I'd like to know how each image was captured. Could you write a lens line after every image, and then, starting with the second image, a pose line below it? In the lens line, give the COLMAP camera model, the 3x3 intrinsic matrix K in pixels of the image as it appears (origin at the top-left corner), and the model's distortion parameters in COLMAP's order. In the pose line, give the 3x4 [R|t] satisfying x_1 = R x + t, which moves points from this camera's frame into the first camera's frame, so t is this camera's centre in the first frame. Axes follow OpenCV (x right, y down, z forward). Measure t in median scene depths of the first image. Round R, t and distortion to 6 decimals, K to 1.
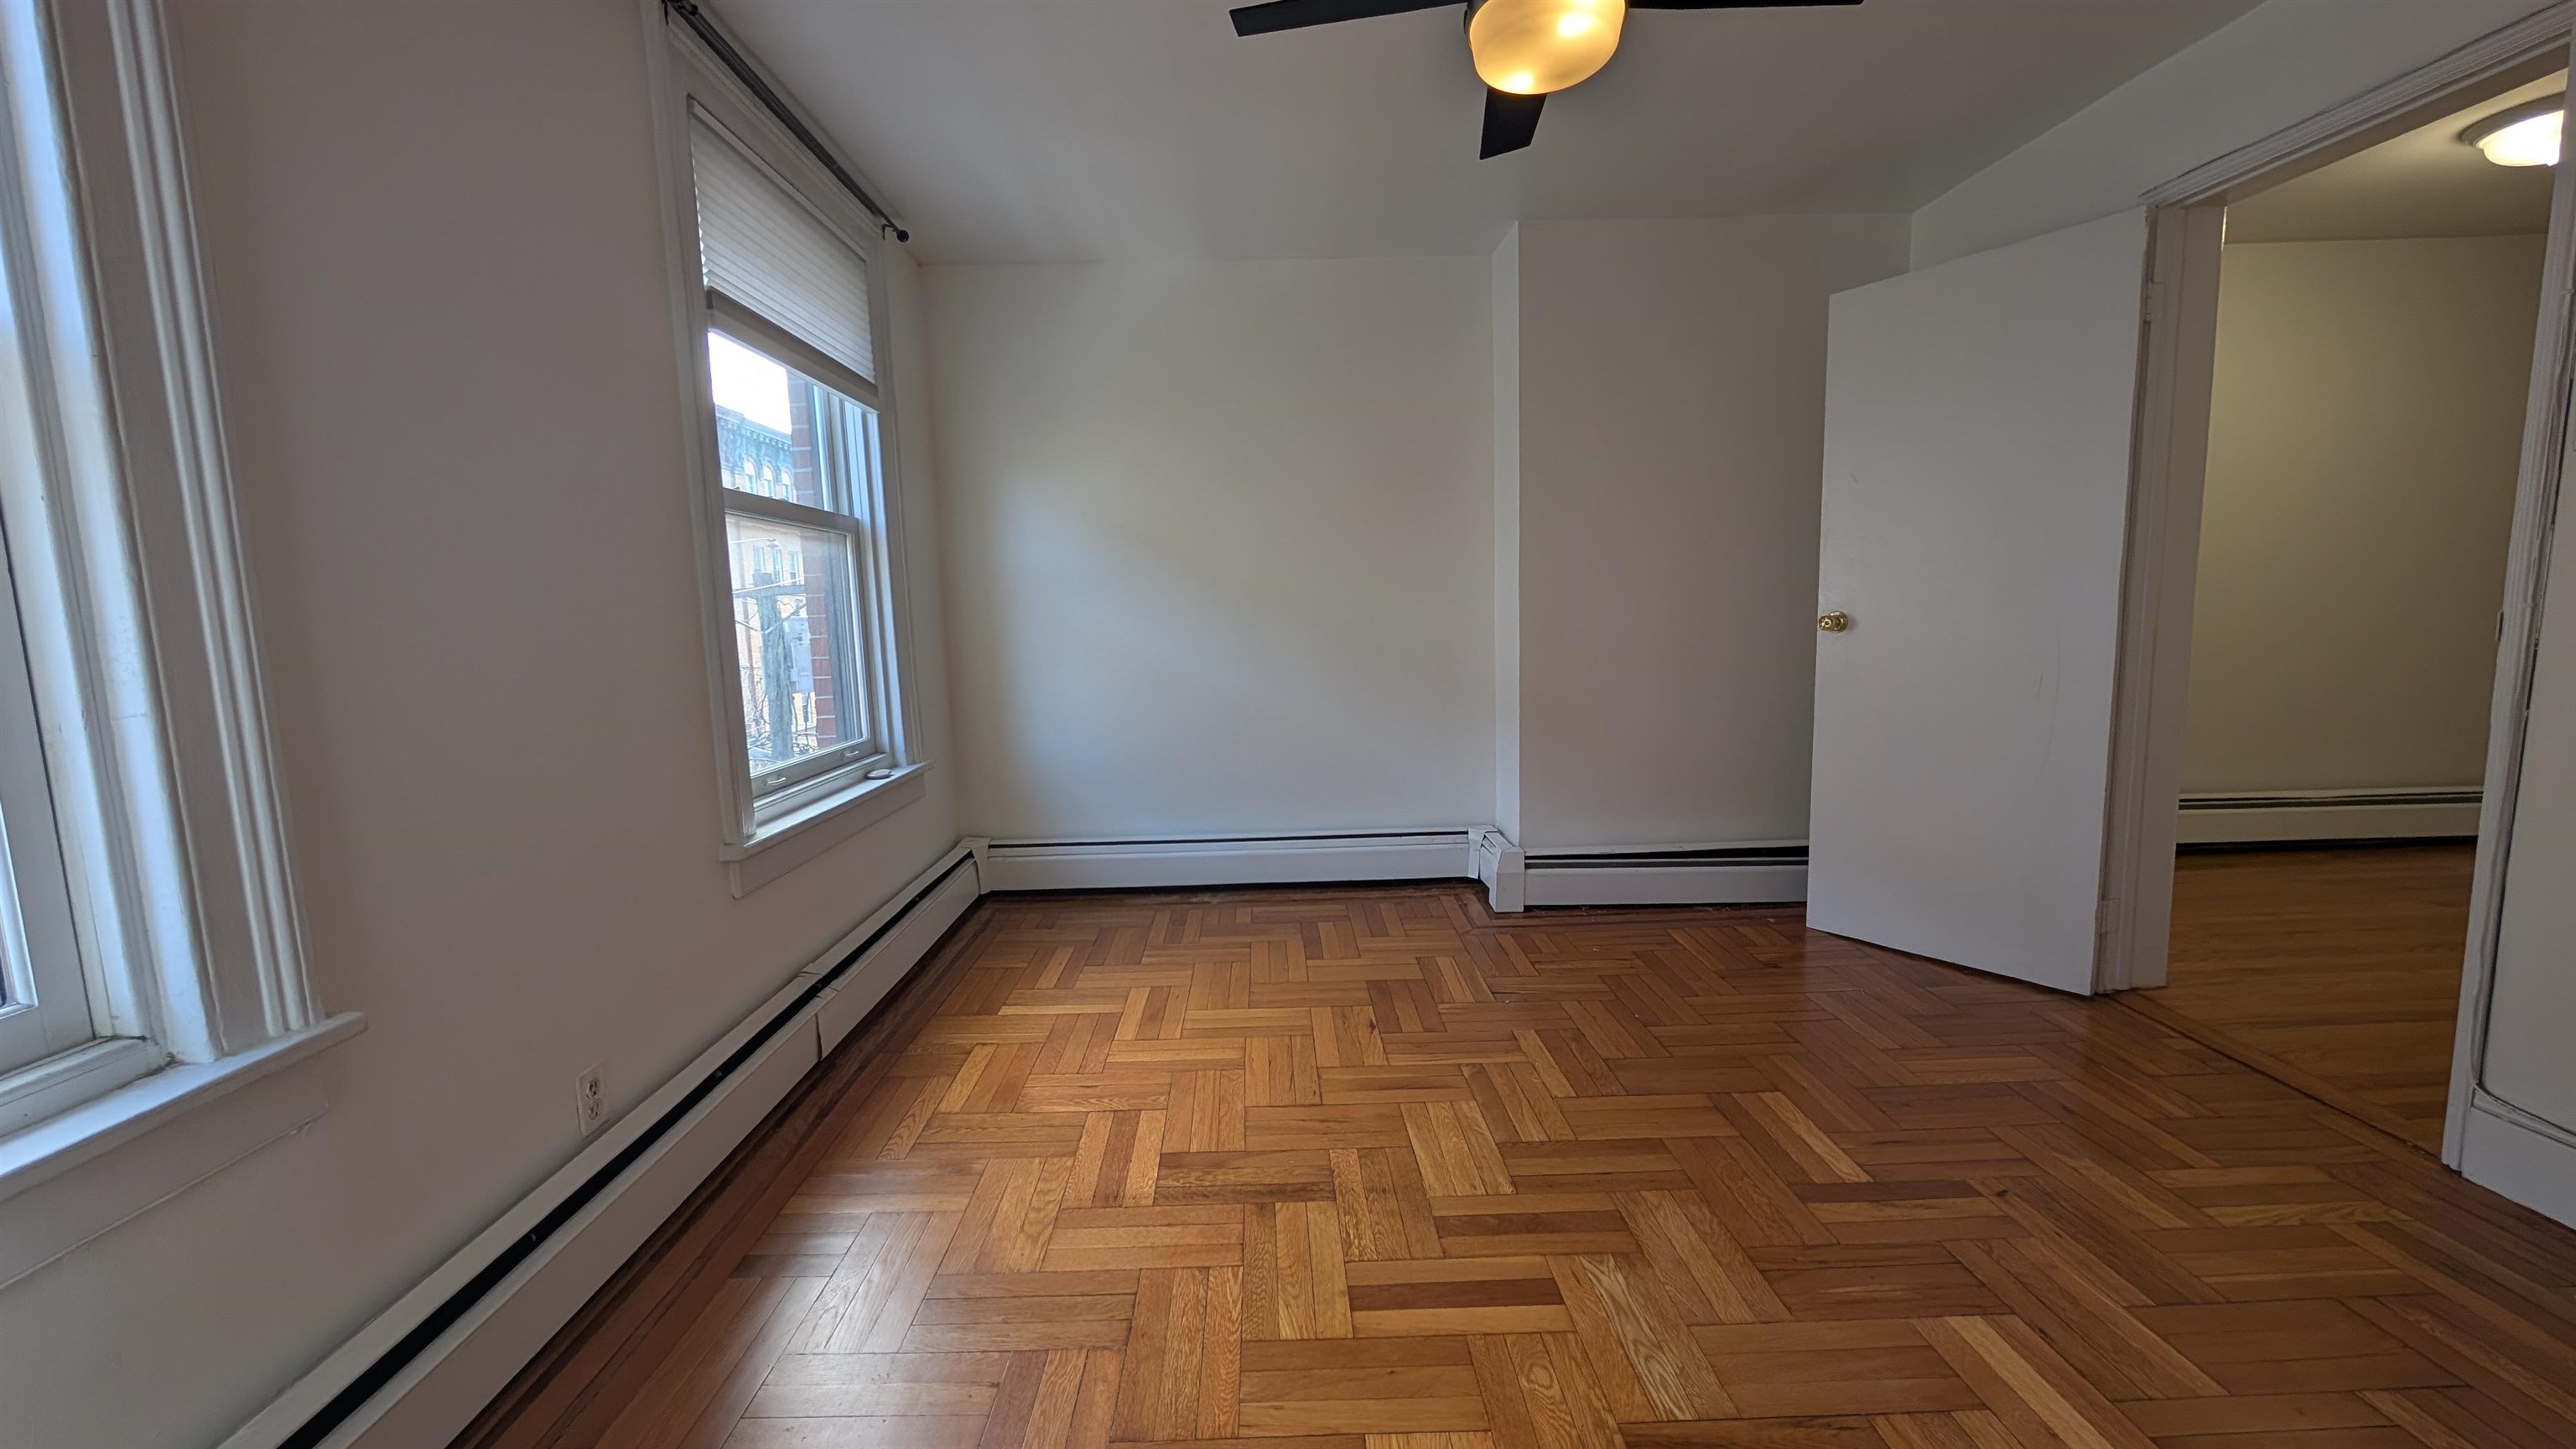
lens RADIAL K [[967.7, 0, 1287.7], [0, 967.7, 726.8], [0, 0, 1]] dist [0.000710, -0.000128]
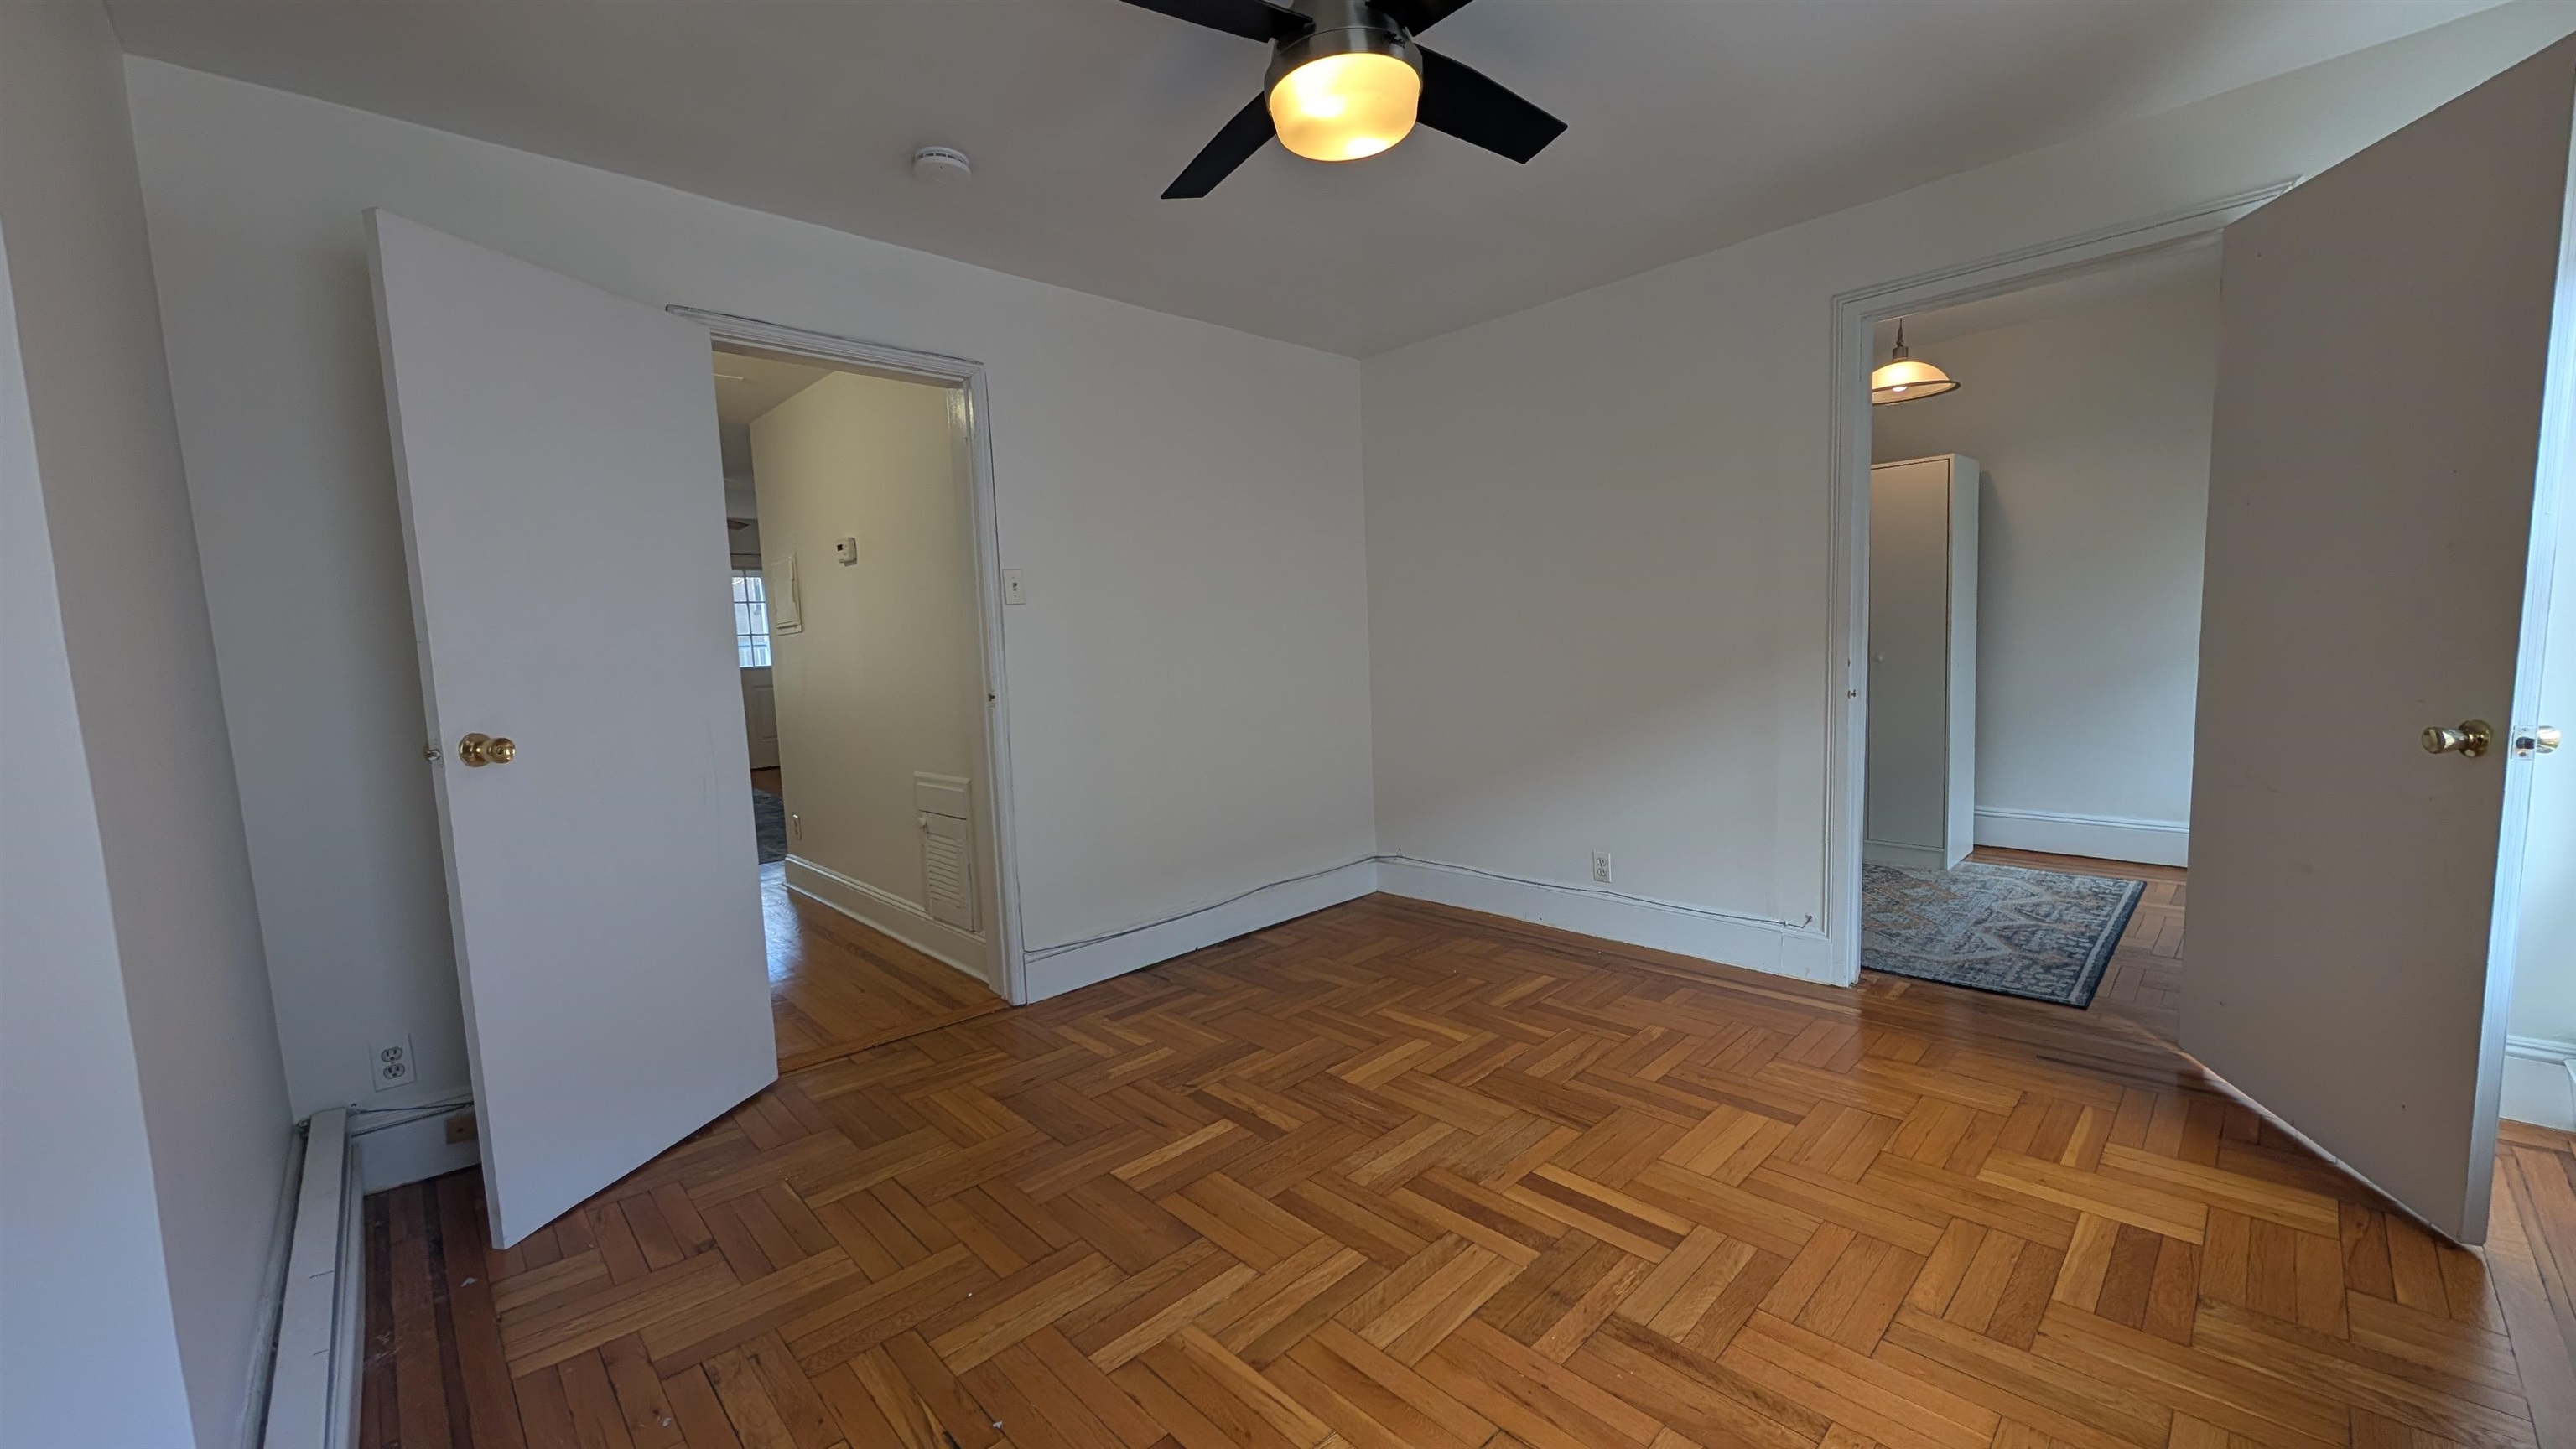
lens RADIAL K [[967.7, 0, 1287.7], [0, 967.7, 726.8], [0, 0, 1]] dist [0.000710, -0.000128]
pose [[-0.669313, -0.018312, 0.742755, -0.407697], [0.144972, 0.977262, 0.154731, -0.234047], [-0.728700, 0.211242, -0.651440, 1.678493]]
